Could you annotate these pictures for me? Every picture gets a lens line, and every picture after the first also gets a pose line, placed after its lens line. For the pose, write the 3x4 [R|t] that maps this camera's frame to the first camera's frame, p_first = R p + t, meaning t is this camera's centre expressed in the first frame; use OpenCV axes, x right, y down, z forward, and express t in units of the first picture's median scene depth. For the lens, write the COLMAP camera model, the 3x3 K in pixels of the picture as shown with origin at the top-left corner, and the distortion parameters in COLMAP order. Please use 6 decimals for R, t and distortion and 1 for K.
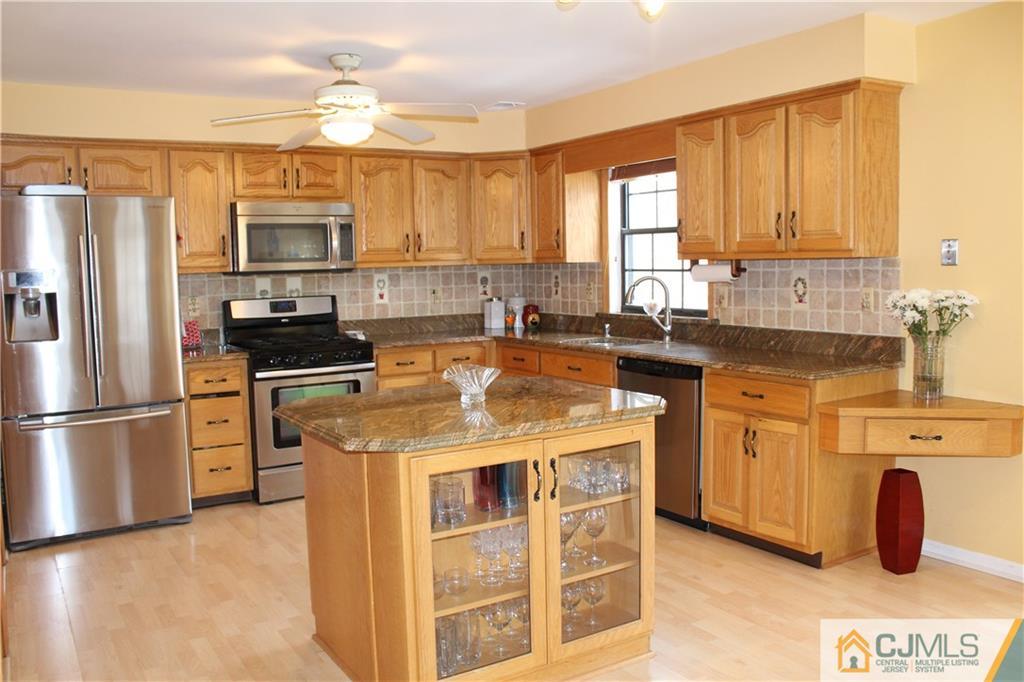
lens RADIAL K [[853.0, 0, 507.5], [0, 853.0, 339.5], [0, 0, 1]] dist [-0.165081, 0.142365]
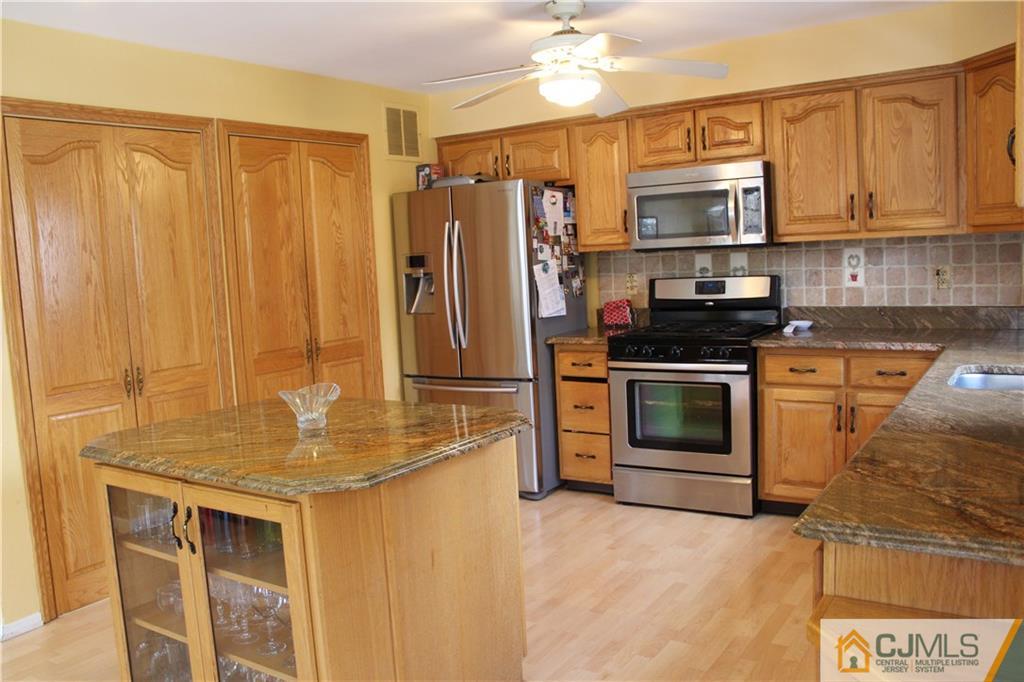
lens RADIAL K [[853.0, 0, 508.2], [0, 853.0, 345.3], [0, 0, 1]] dist [-0.165081, 0.142365]
pose [[0.408953, 0.098053, -0.907272, 0.455475], [-0.036337, 0.995172, 0.091174, -0.053289], [0.911832, -0.004319, 0.410541, 0.472502]]
